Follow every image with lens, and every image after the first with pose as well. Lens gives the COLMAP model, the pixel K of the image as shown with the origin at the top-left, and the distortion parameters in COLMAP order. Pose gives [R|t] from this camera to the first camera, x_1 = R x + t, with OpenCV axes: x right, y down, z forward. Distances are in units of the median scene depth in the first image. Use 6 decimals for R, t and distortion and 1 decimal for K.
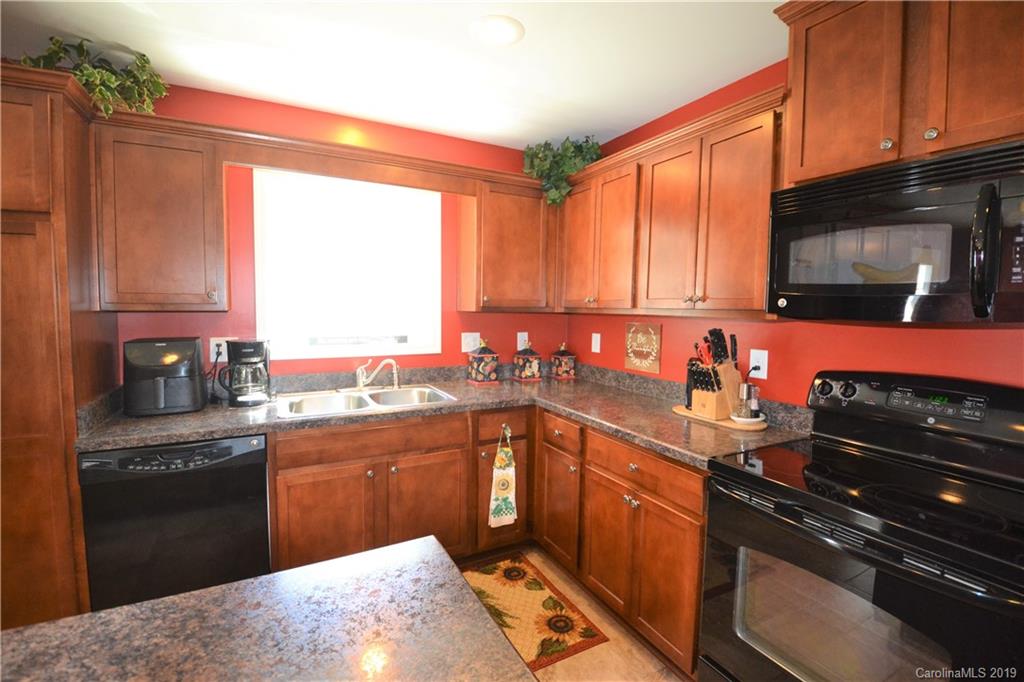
lens RADIAL K [[459.5, 0, 516.8], [0, 459.5, 333.1], [0, 0, 1]] dist [-0.011058, -0.009841]
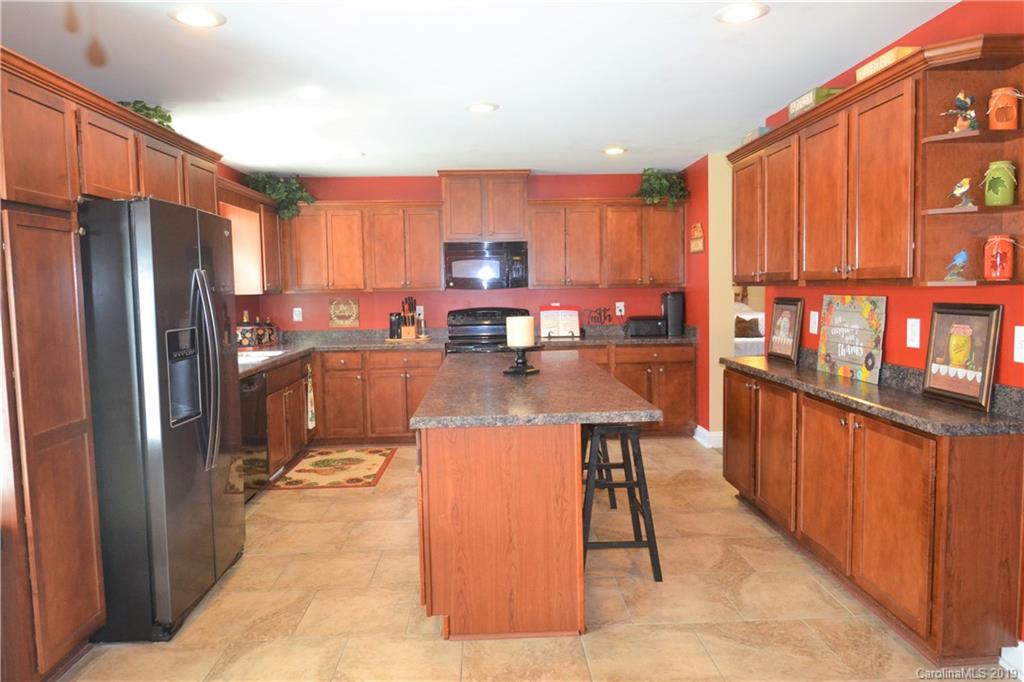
lens RADIAL K [[721.6, 0, 516.2], [0, 721.6, 342.0], [0, 0, 1]] dist [-0.000612, -0.000515]
pose [[0.428014, -0.090909, 0.899188, -2.319329], [0.077970, 0.994933, 0.063474, 0.024654], [-0.900402, 0.042942, 0.432934, -0.869722]]
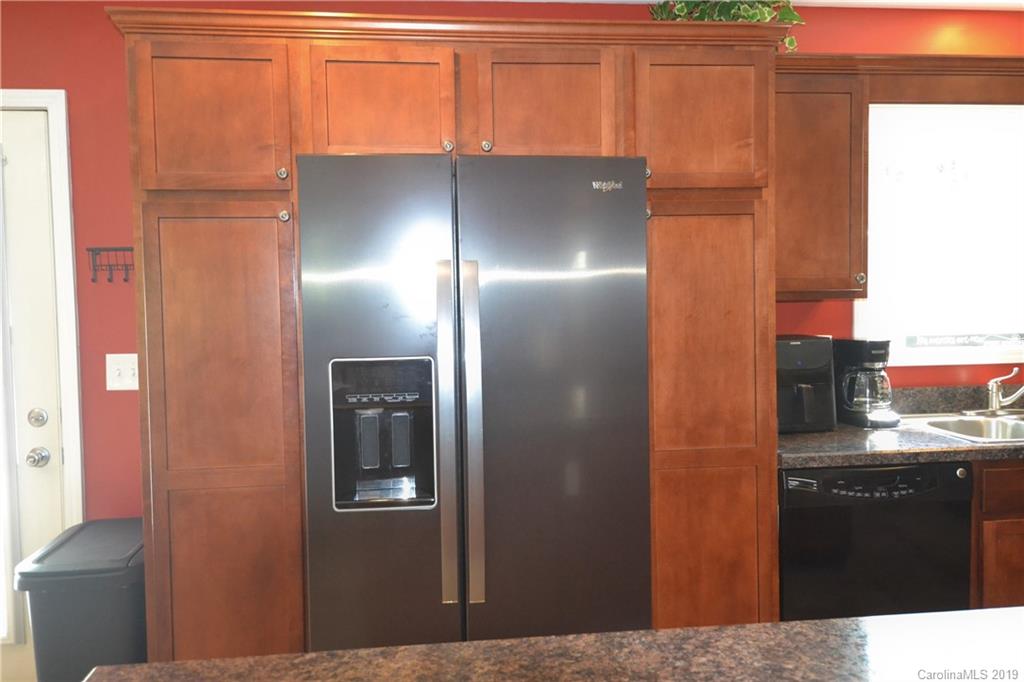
lens RADIAL K [[844.1, 0, 511.9], [0, 844.1, 336.5], [0, 0, 1]] dist [0.040926, 0.000858]
pose [[0.931887, -0.008196, -0.362656, -0.677769], [0.006267, 0.999959, -0.006496, 0.018717], [0.362694, 0.003781, 0.931901, -0.523345]]
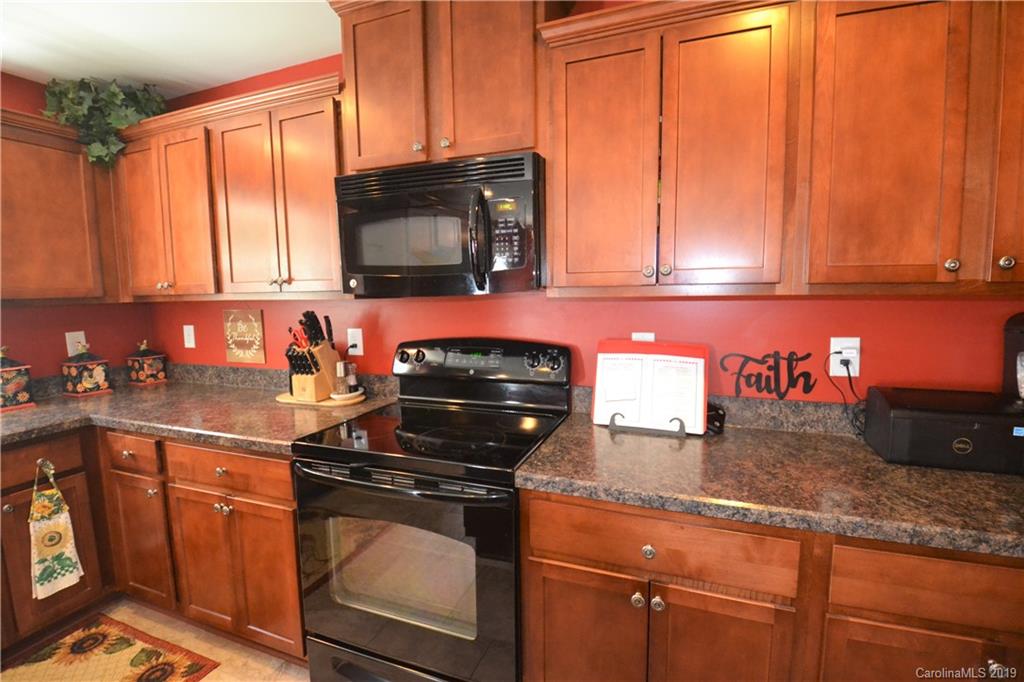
lens RADIAL K [[459.5, 0, 516.6], [0, 459.5, 337.1], [0, 0, 1]] dist [-0.011058, -0.009841]
pose [[0.747450, -0.101240, 0.656558, 0.106258], [0.070254, 0.994824, 0.073420, 0.004999], [-0.660593, -0.008752, 0.750693, -0.044588]]
